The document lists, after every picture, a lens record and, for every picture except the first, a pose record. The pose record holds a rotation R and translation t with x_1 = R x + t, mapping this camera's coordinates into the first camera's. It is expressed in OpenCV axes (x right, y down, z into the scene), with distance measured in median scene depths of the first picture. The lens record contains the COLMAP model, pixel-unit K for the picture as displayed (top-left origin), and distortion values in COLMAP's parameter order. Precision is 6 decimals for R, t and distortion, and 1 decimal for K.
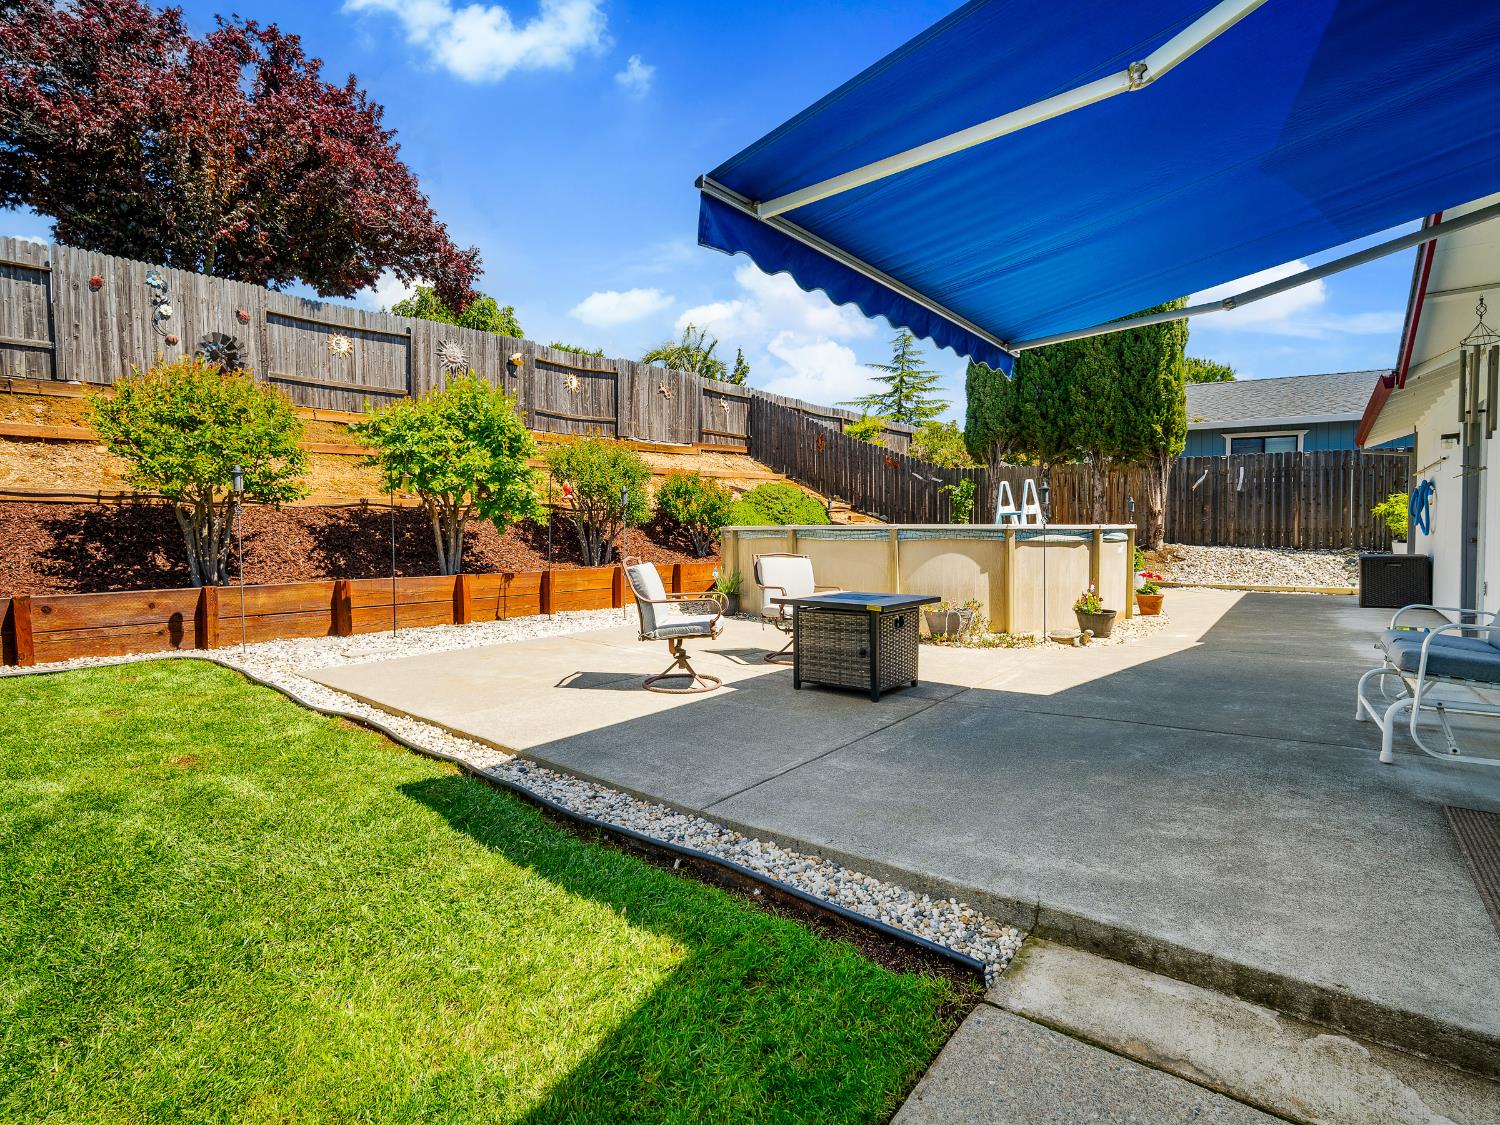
lens RADIAL K [[756.3, 0, 757.8], [0, 756.3, 535.0], [0, 0, 1]] dist [-0.001893, 0.000049]
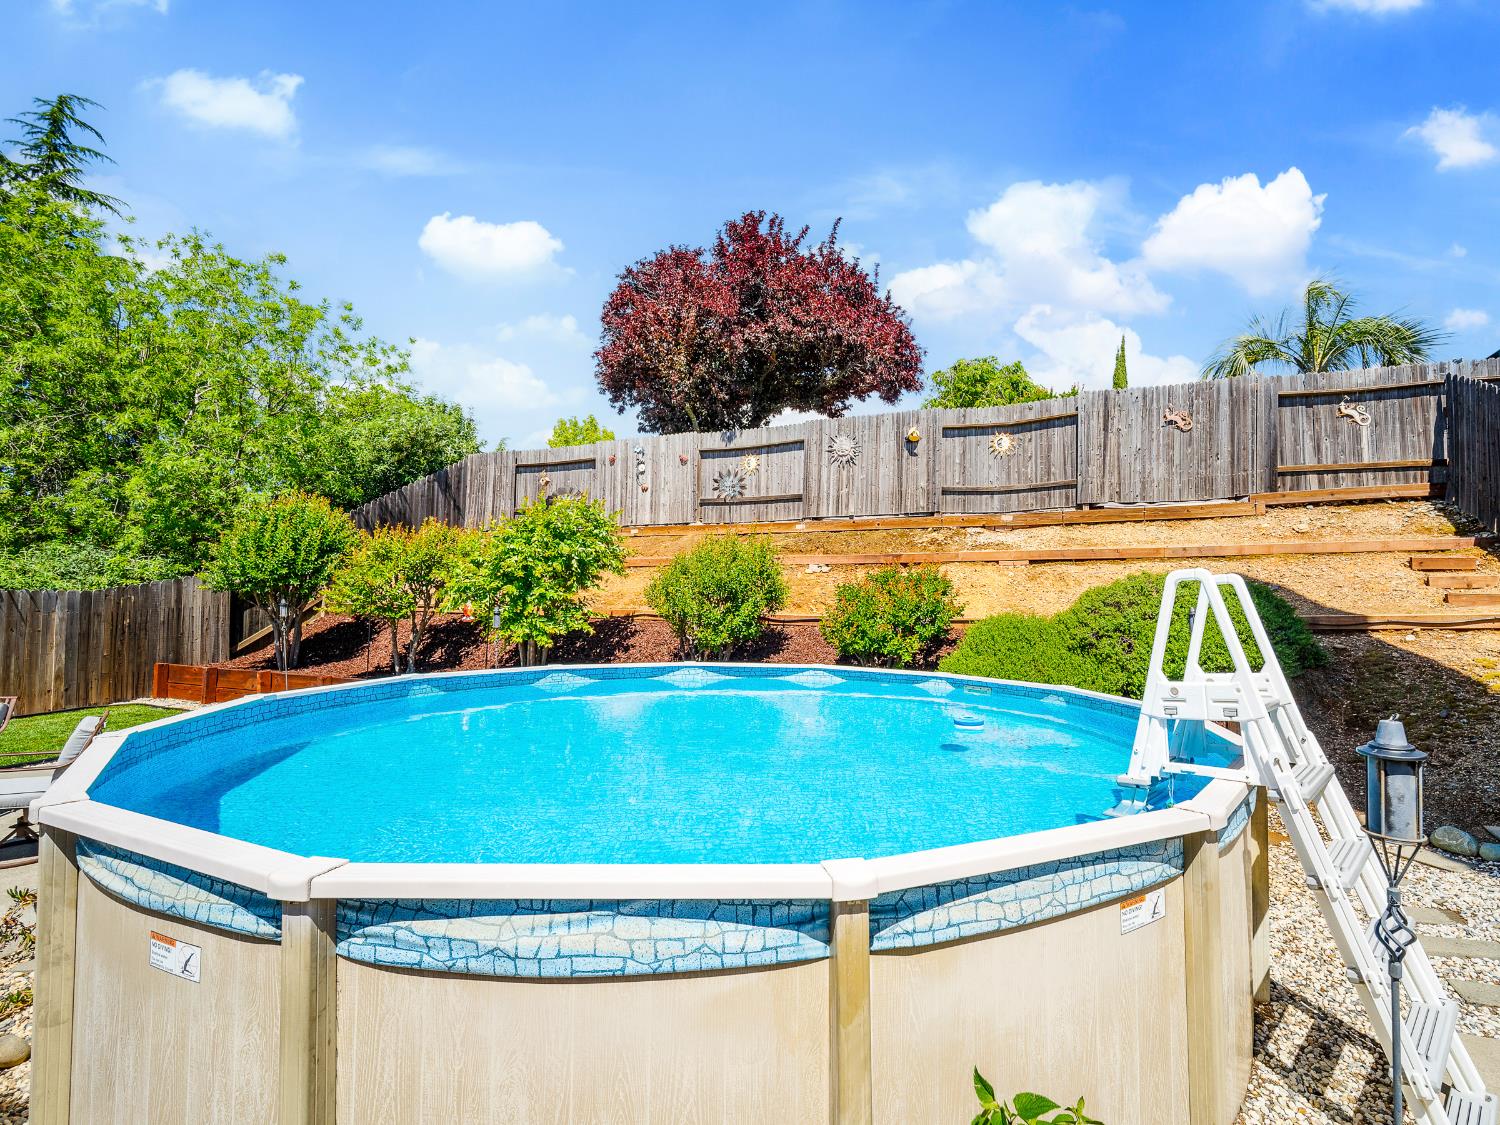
lens RADIAL K [[741.3, 0, 751.5], [0, 741.3, 535.4], [0, 0, 1]] dist [-0.004151, 0.000191]
pose [[0.284624, -0.080156, -0.955282, 0.486762], [-0.022600, 0.995660, -0.090278, -0.047067], [0.958373, 0.047284, 0.281578, 0.697754]]
